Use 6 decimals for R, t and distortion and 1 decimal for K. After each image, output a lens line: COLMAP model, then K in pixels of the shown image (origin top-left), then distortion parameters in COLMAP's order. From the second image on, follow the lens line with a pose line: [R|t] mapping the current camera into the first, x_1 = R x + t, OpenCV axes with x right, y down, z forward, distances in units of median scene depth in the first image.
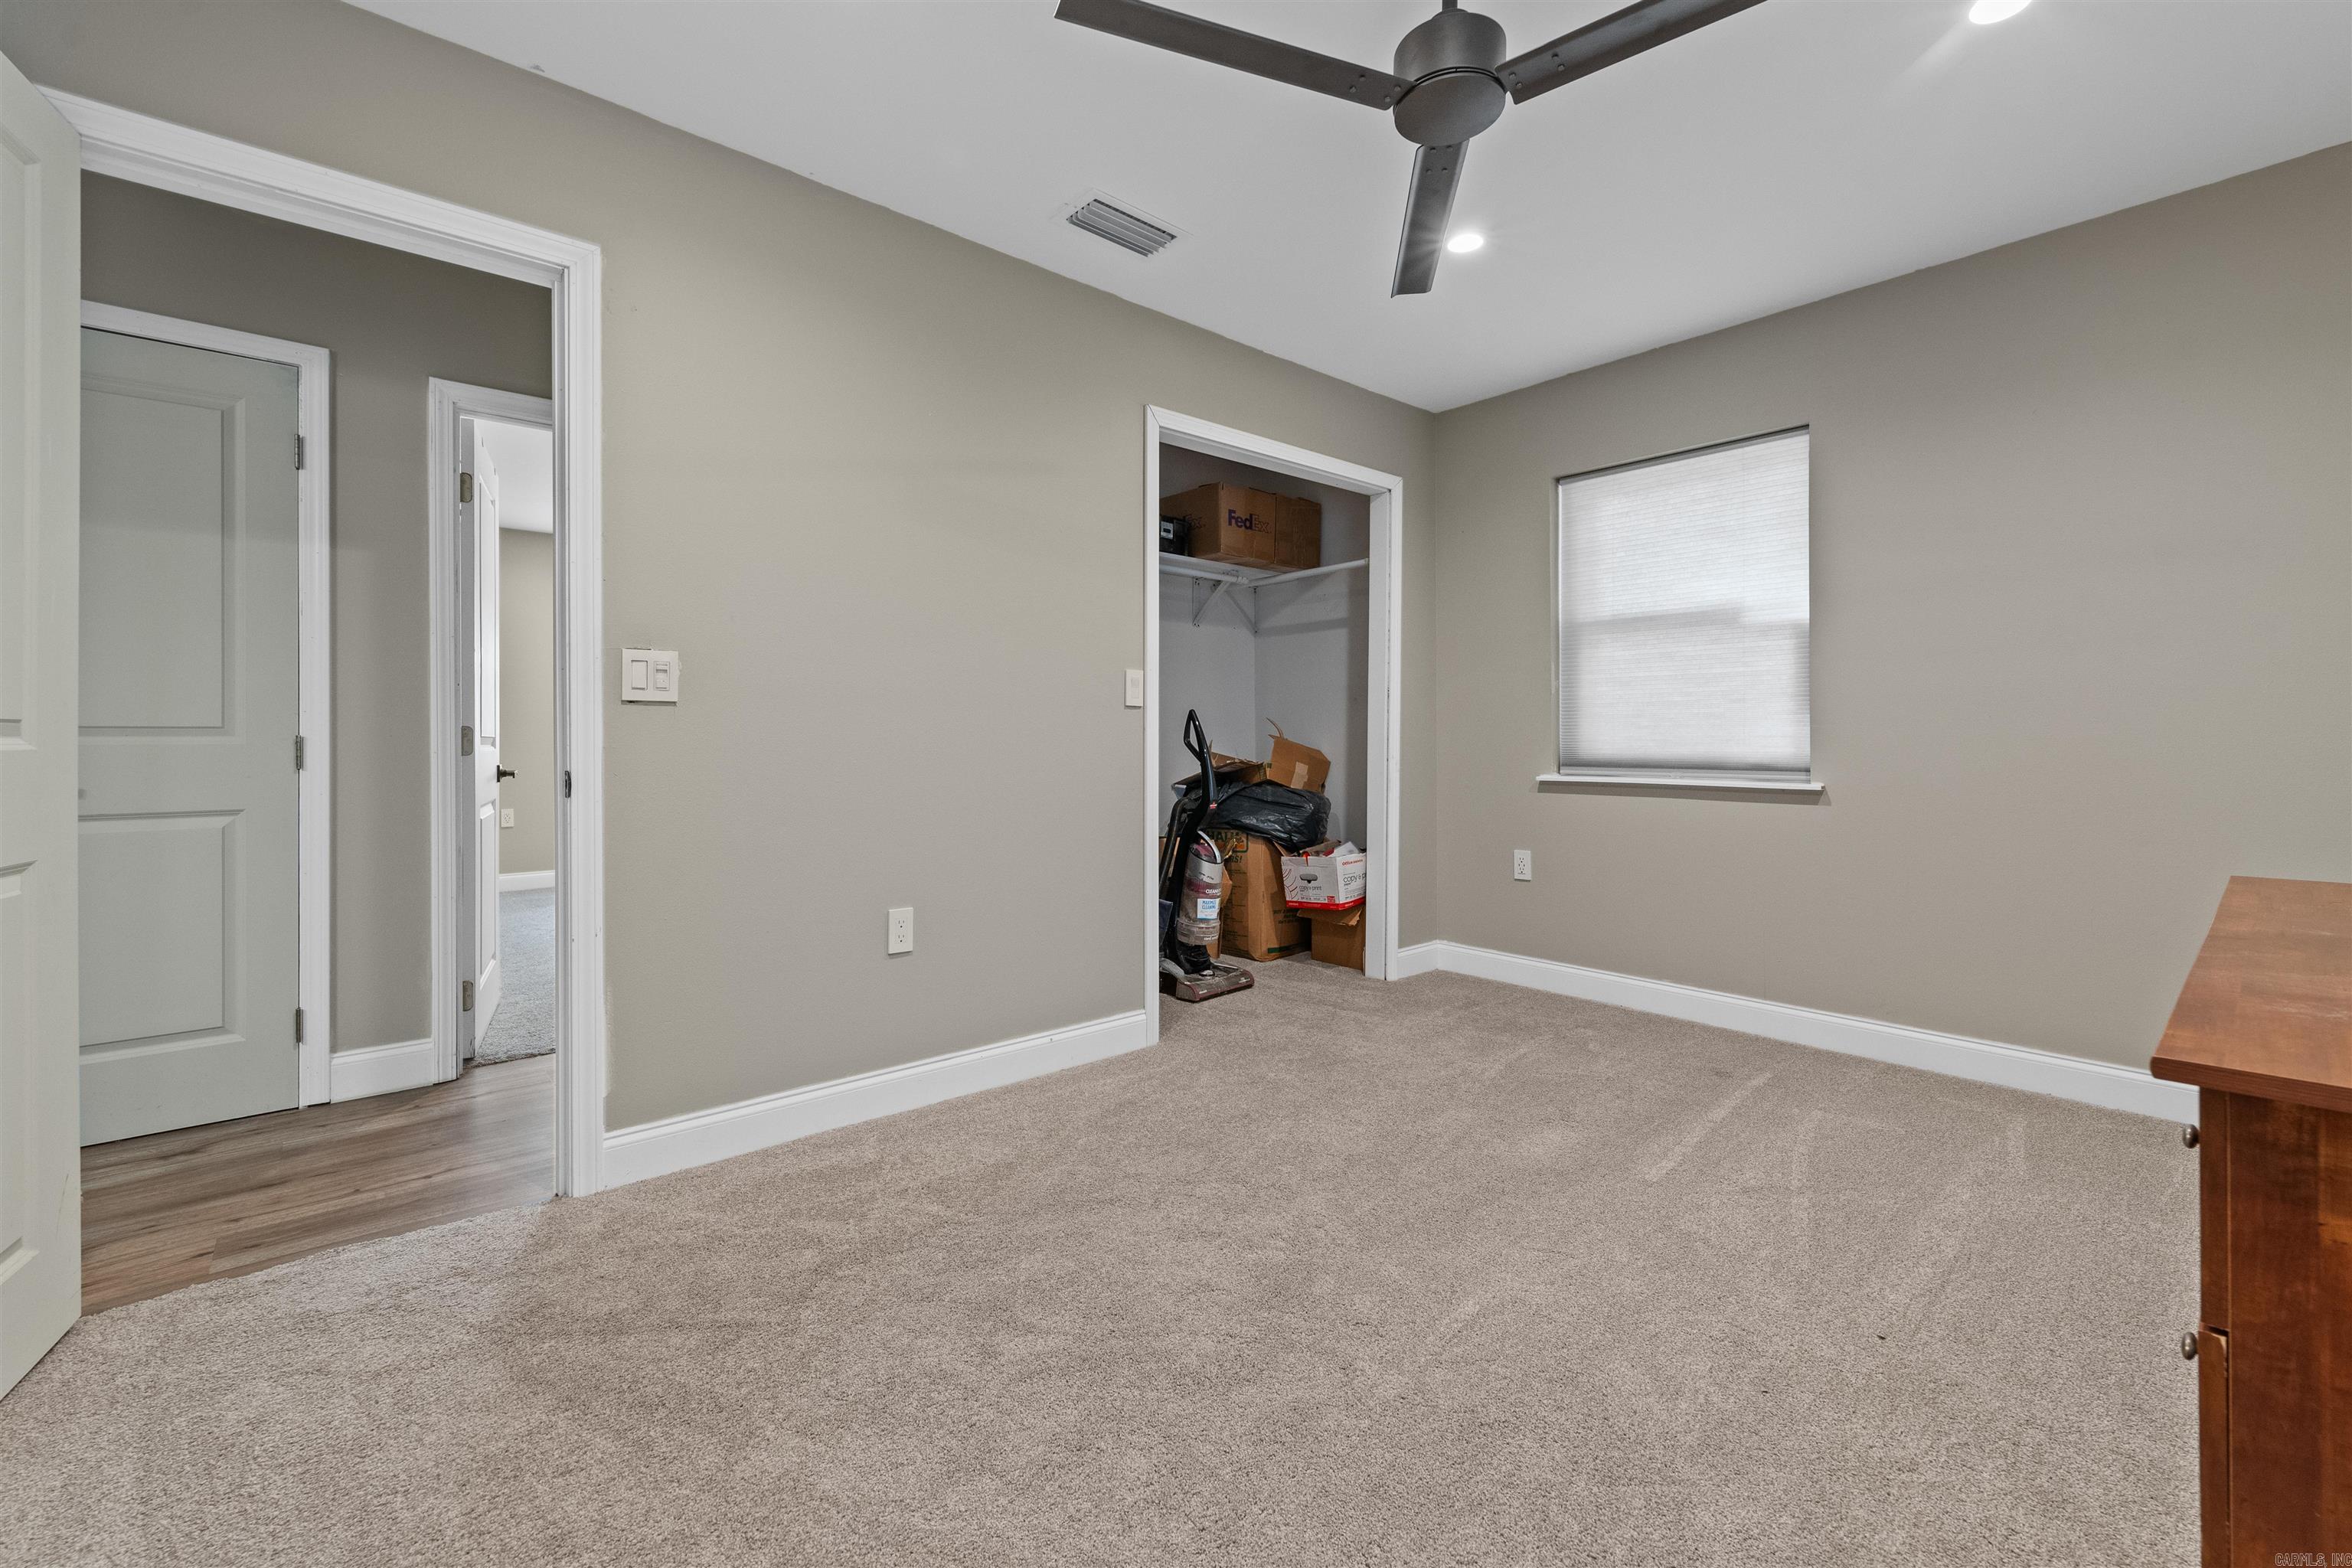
lens RADIAL K [[978.0, 0, 1157.0], [0, 978.0, 745.6], [0, 0, 1]] dist [0.005279, -0.000638]
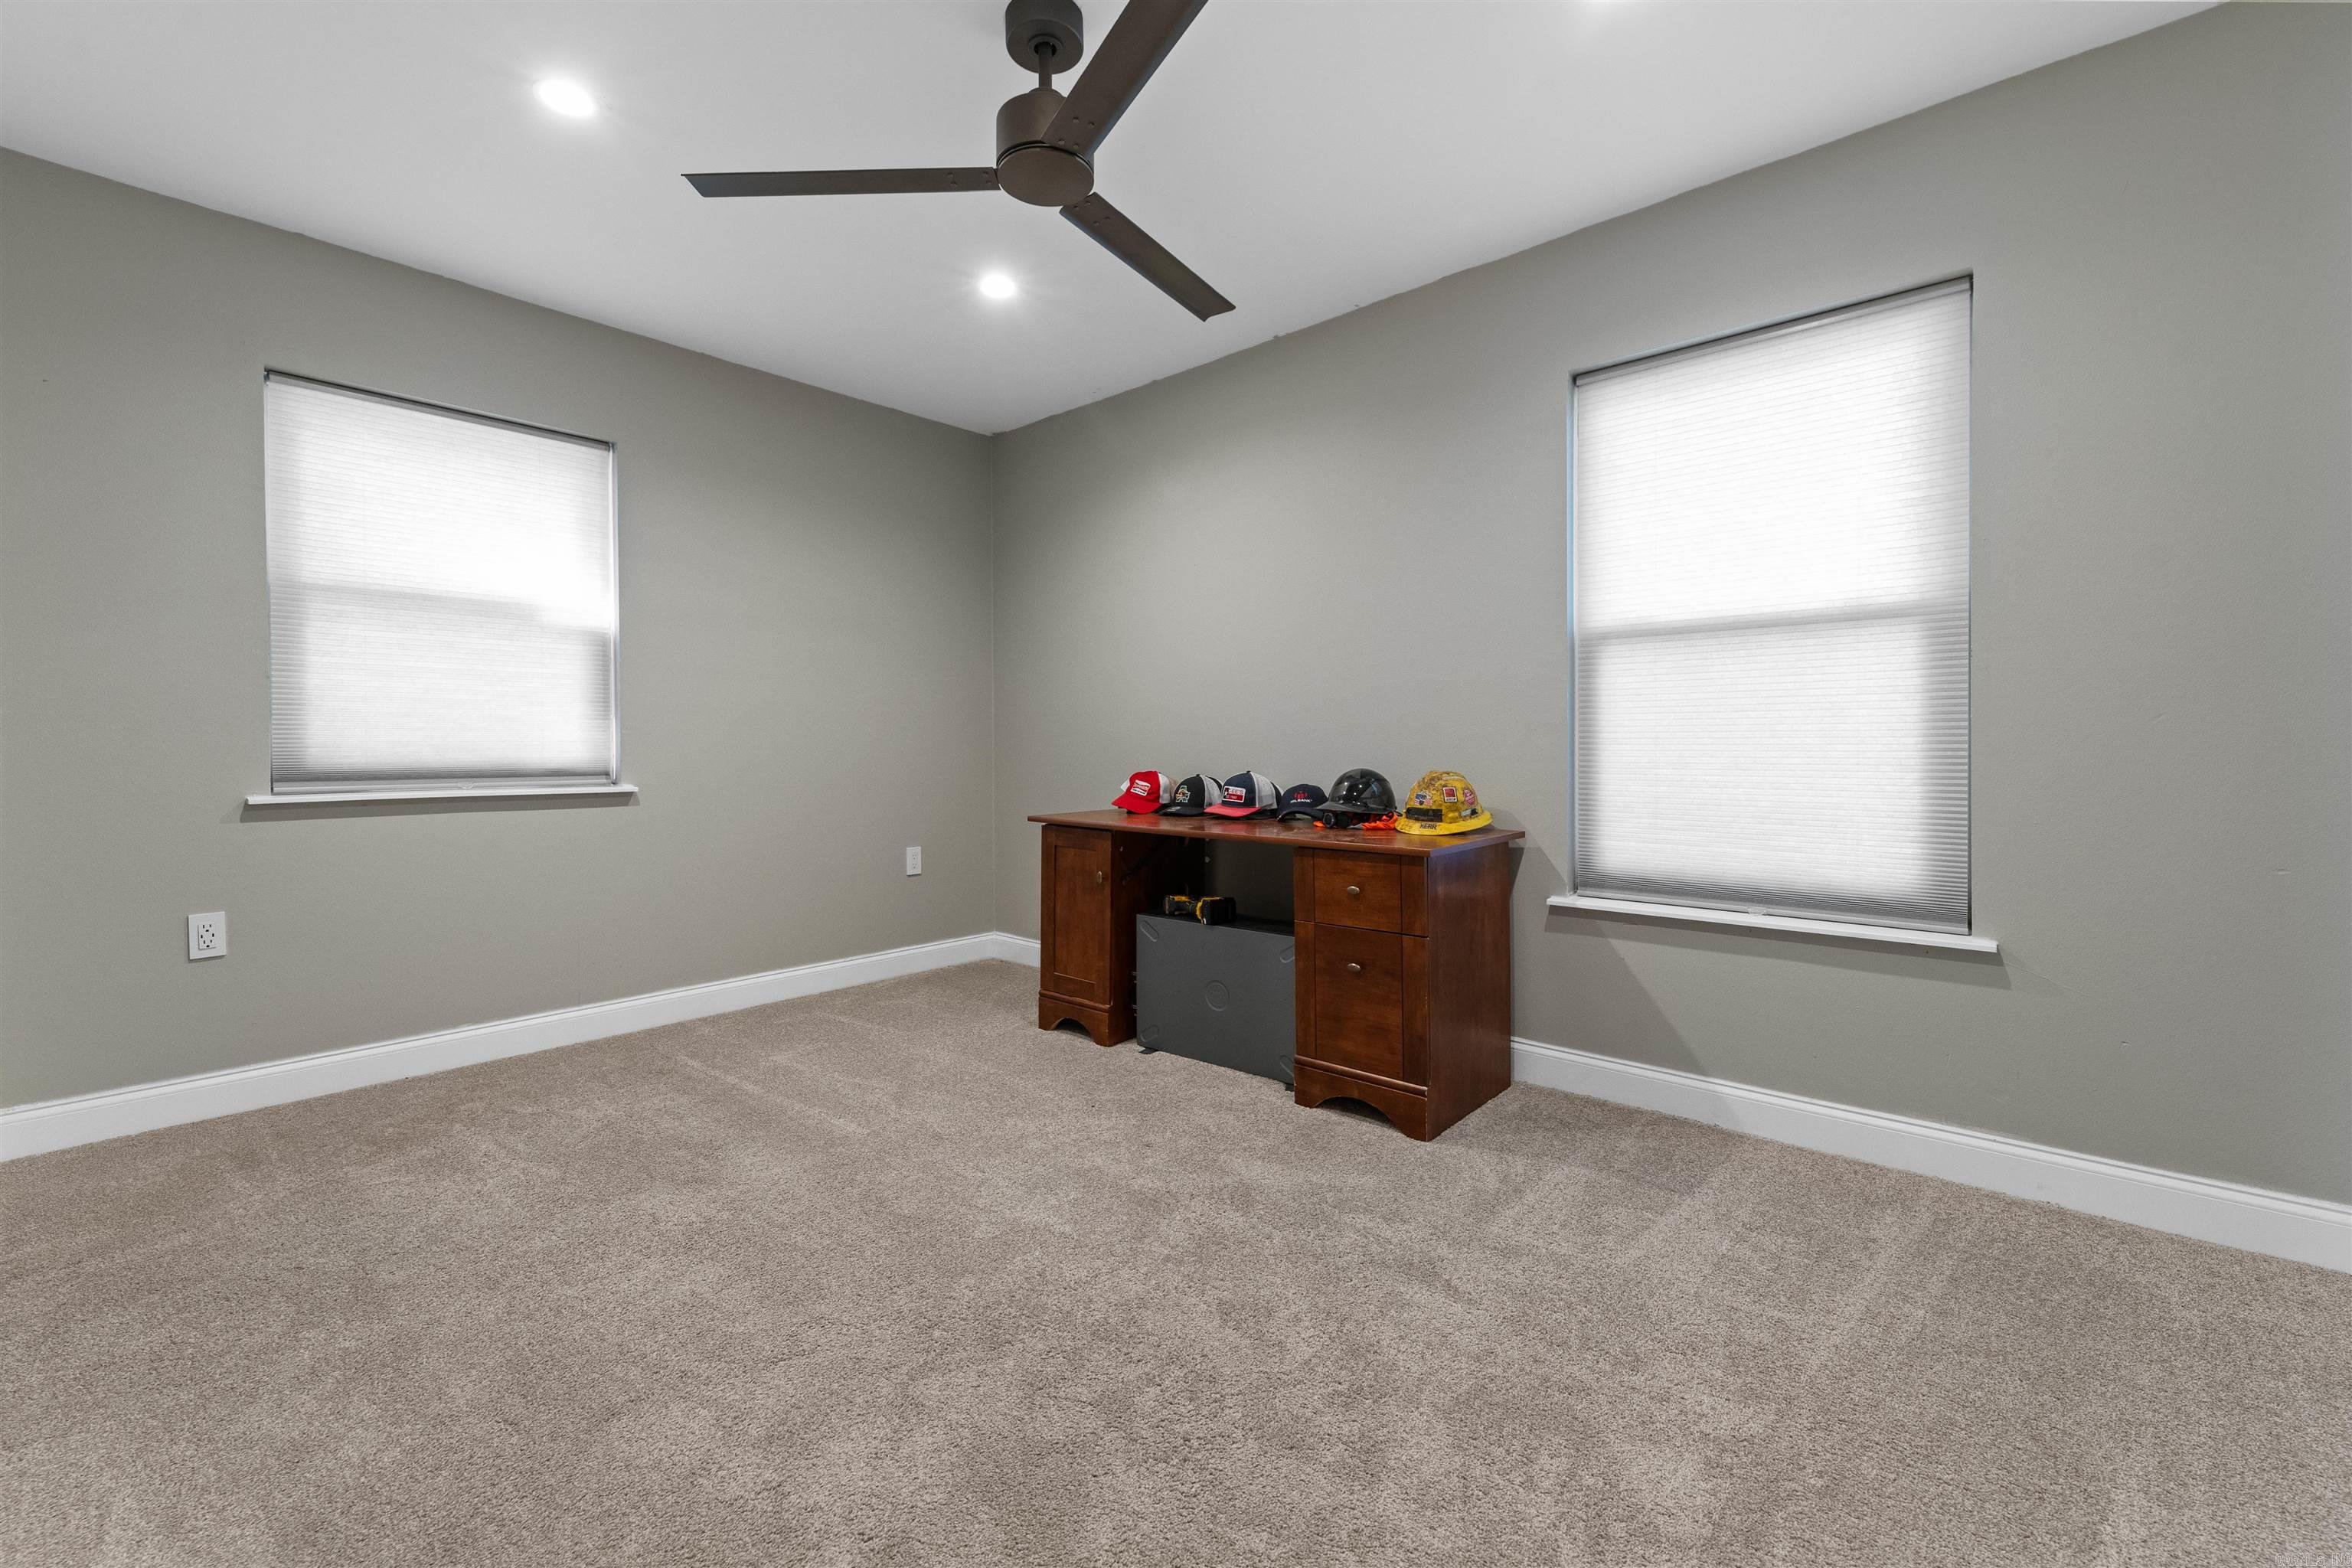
lens RADIAL K [[978.0, 0, 1157.0], [0, 978.0, 745.6], [0, 0, 1]] dist [0.005279, -0.000638]
pose [[-0.154681, 0.002368, 0.987962, -0.443336], [0.005589, 0.999983, -0.001522, -0.000073], [-0.987949, 0.005287, -0.154692, 0.561598]]
